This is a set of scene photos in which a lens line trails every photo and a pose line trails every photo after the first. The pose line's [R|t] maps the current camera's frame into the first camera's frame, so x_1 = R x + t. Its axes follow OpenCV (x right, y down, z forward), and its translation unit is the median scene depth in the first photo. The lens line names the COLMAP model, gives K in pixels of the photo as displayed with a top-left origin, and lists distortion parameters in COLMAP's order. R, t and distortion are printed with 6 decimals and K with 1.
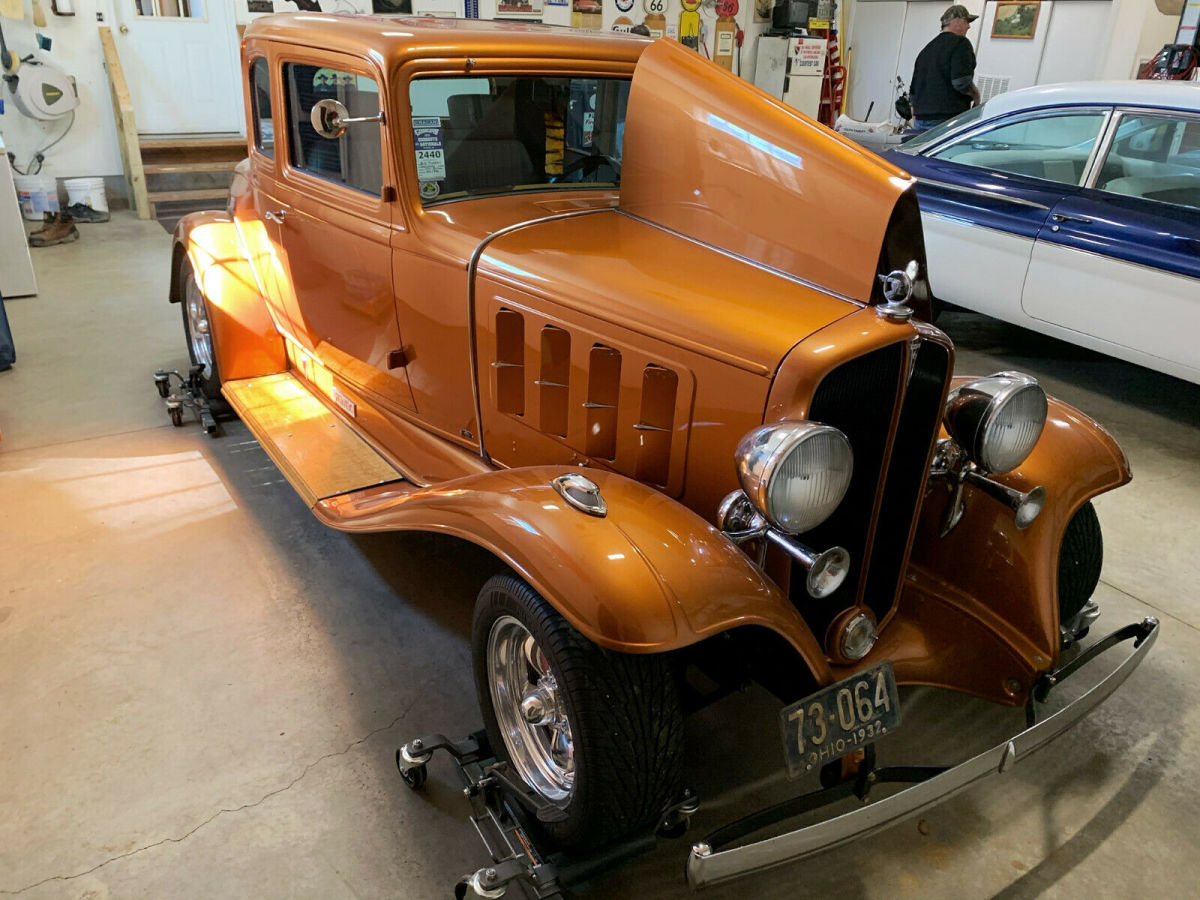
lens RADIAL K [[934.3, 0, 594.5], [0, 934.3, 423.4], [0, 0, 1]] dist [0.018237, -0.009920]
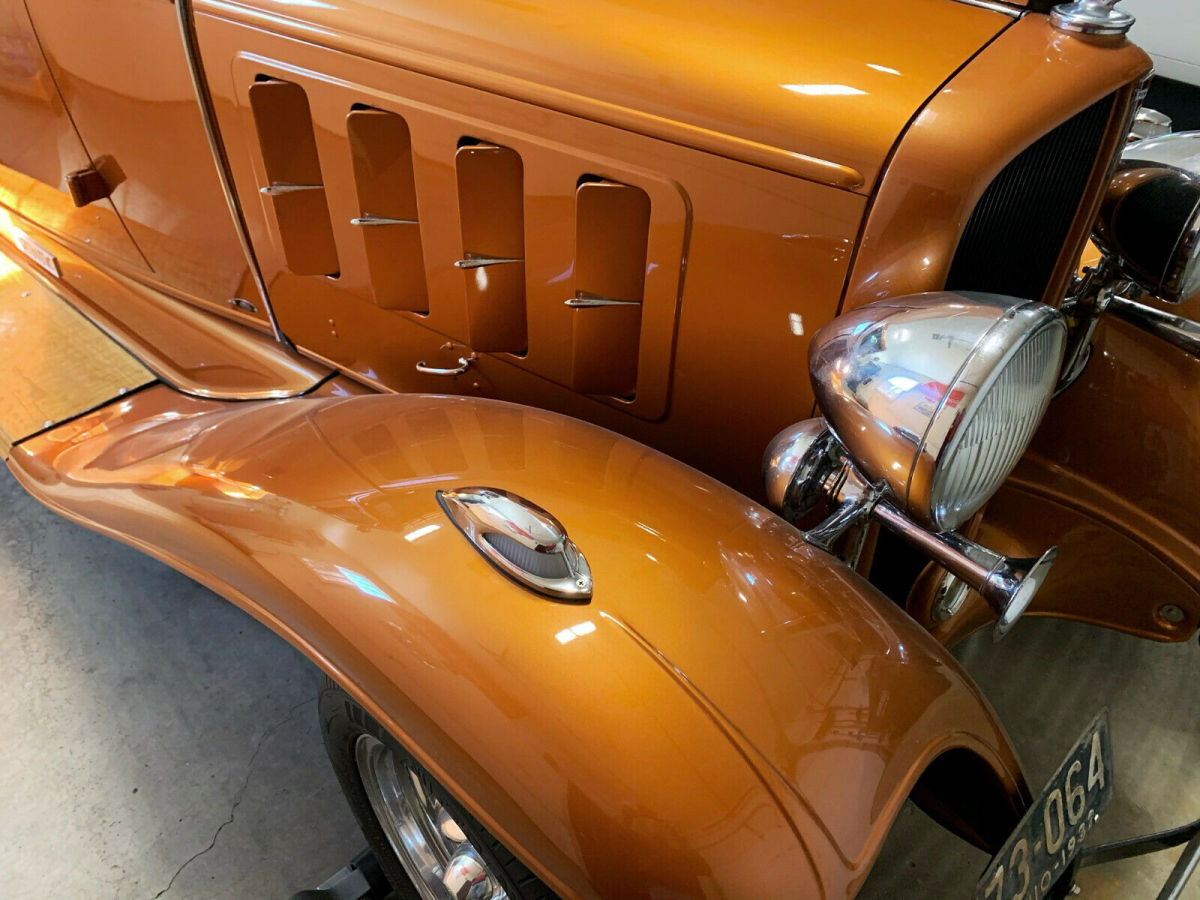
lens RADIAL K [[895.1, 0, 597.9], [0, 895.1, 417.5], [0, 0, 1]] dist [-0.010714, 0.000960]
pose [[0.974577, -0.155141, 0.161651, -0.030410], [0.102969, 0.950913, 0.291826, -0.079420], [-0.198990, -0.267762, 0.942712, 0.524142]]
